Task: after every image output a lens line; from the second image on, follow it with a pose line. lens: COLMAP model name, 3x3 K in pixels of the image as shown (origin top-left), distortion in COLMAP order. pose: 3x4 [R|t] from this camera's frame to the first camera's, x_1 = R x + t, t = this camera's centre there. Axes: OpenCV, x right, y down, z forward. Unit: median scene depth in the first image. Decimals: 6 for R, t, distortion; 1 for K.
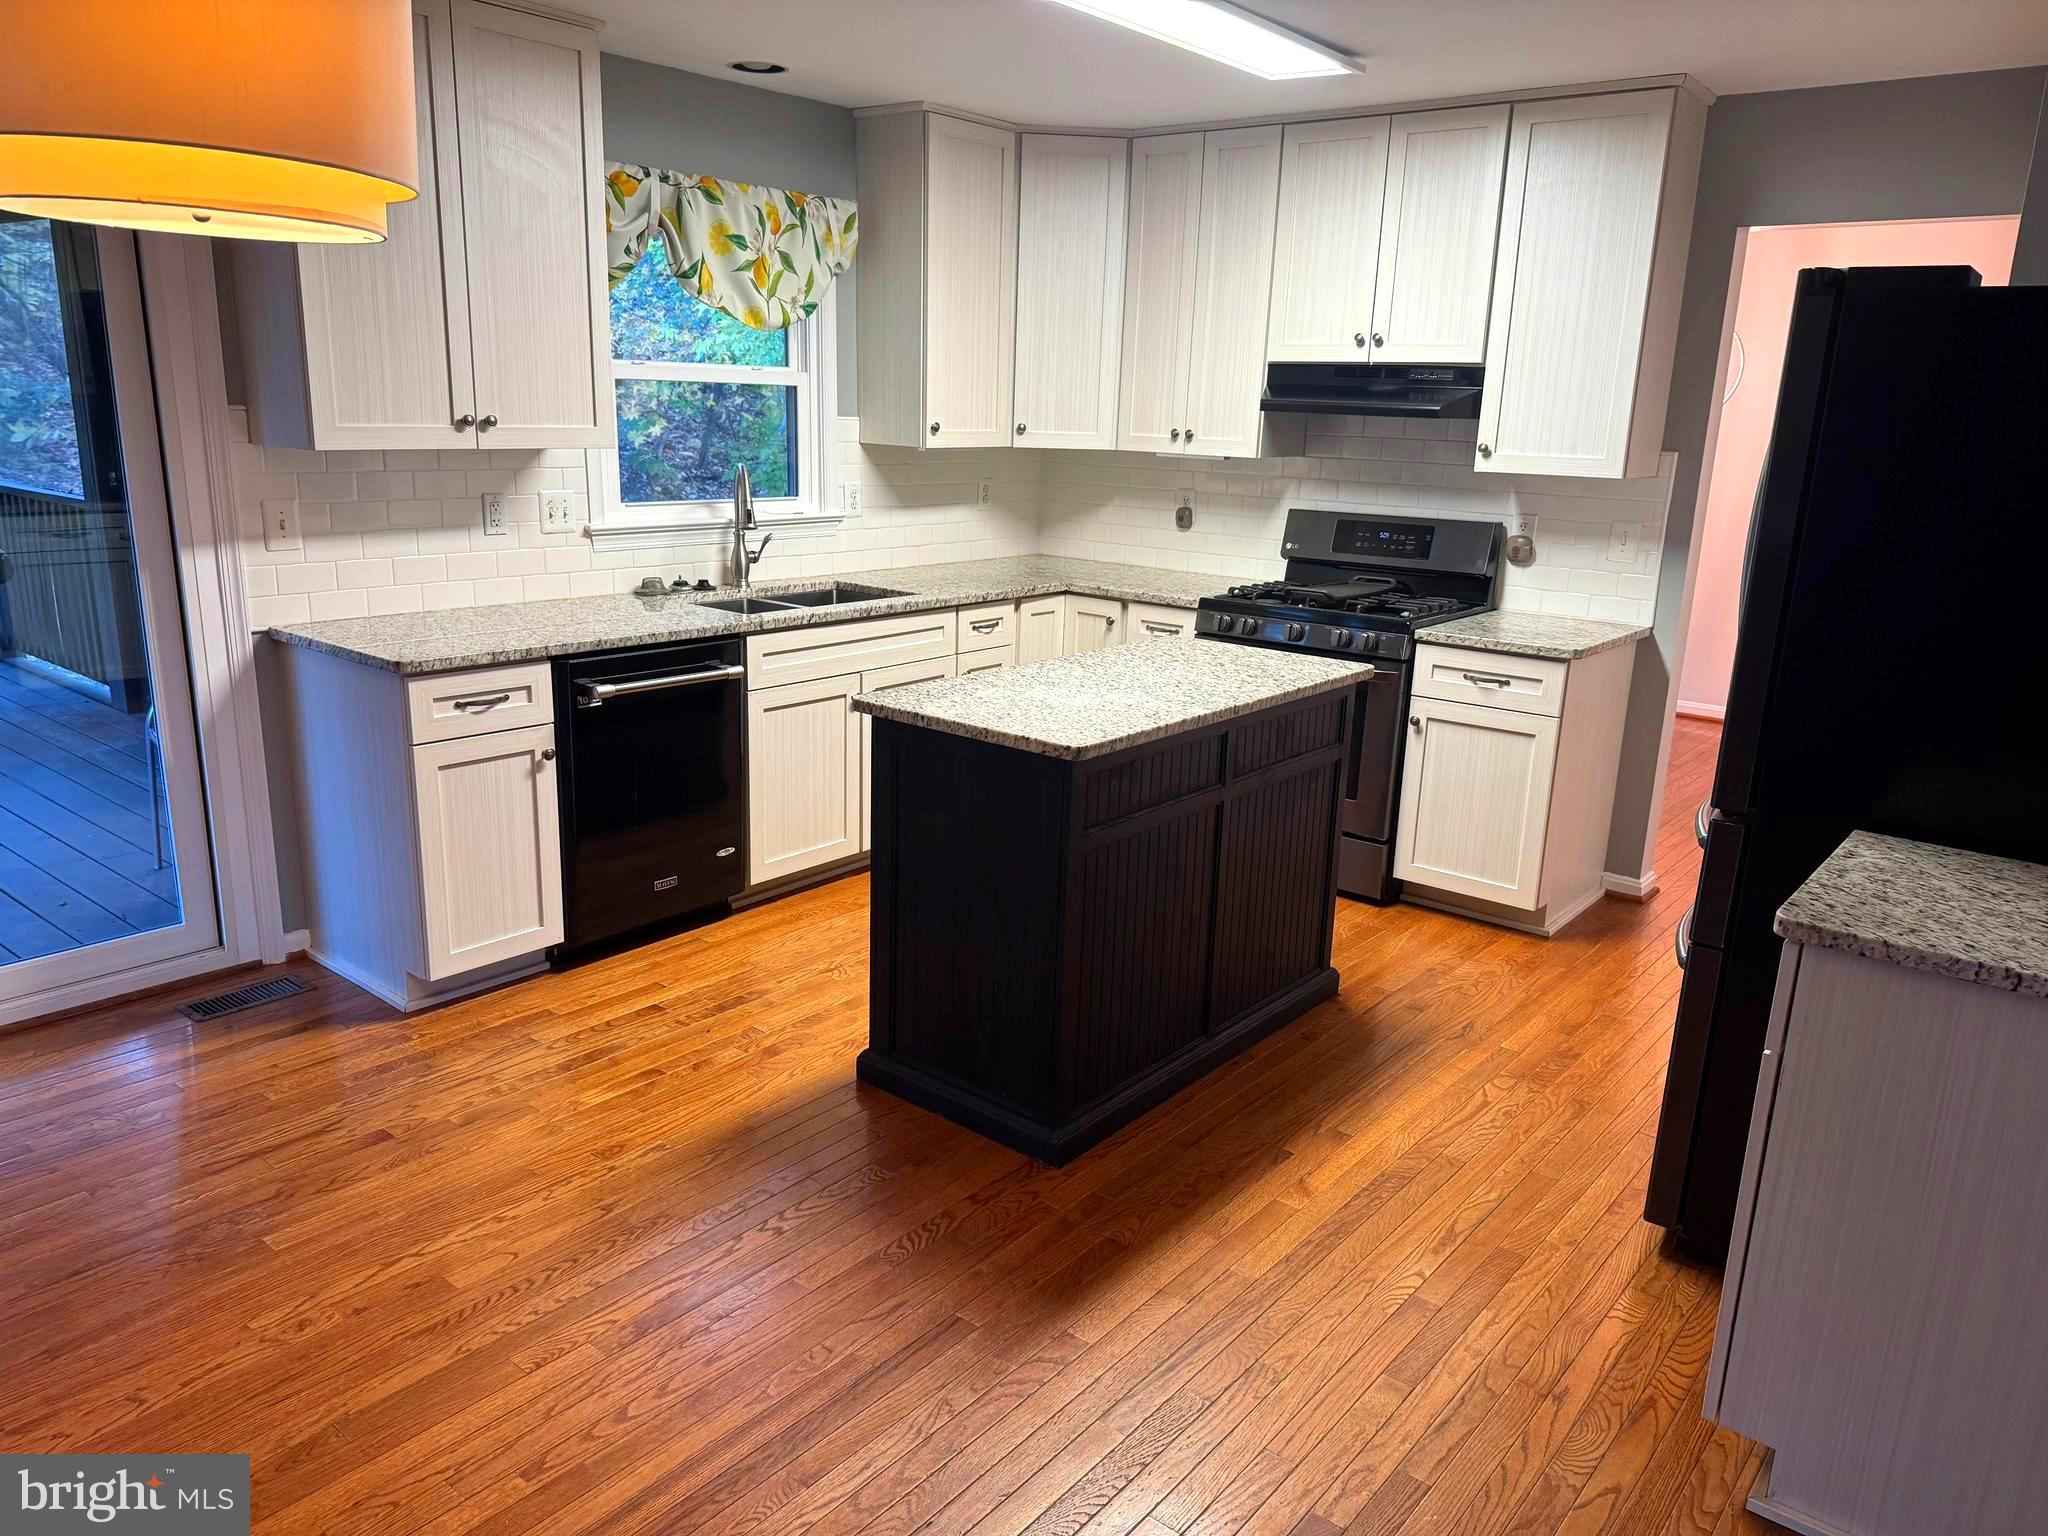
lens RADIAL K [[1443.8, 0, 1007.5], [0, 1443.8, 768.3], [0, 0, 1]] dist [0.146629, -0.248279]
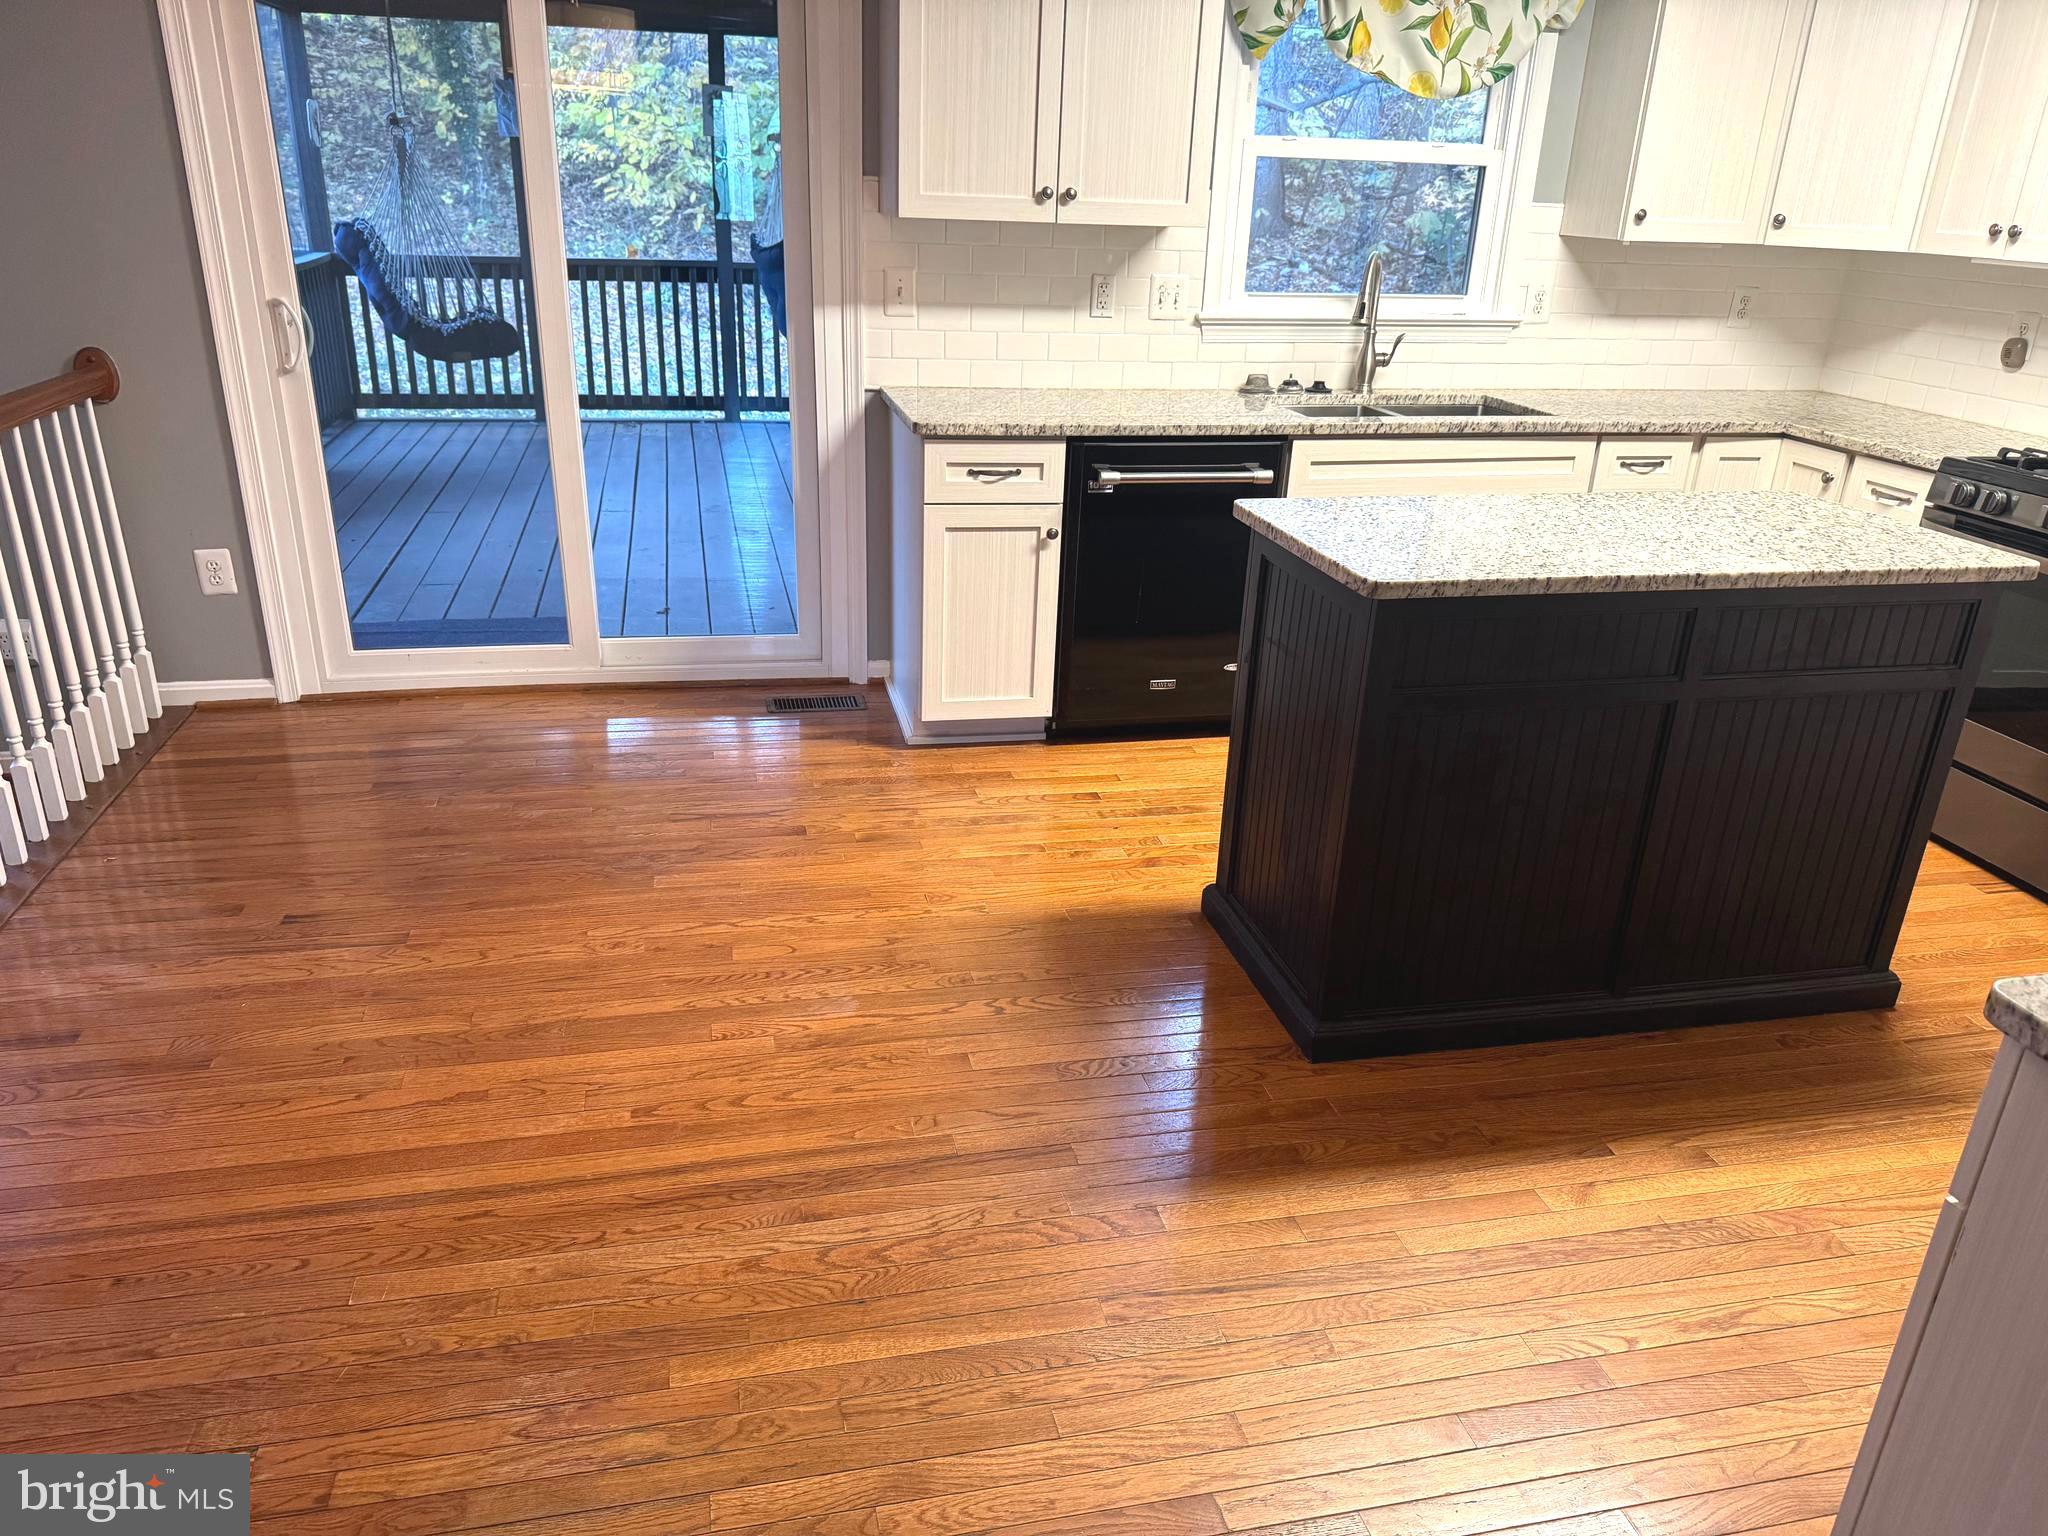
lens RADIAL K [[1422.2, 0, 985.4], [0, 1422.2, 776.1], [0, 0, 1]] dist [0.042967, -0.063084]
pose [[0.779903, 0.233335, -0.580780, 0.266411], [-0.162568, 0.971583, 0.172040, -0.007802], [0.604419, -0.039759, 0.795674, 0.157977]]
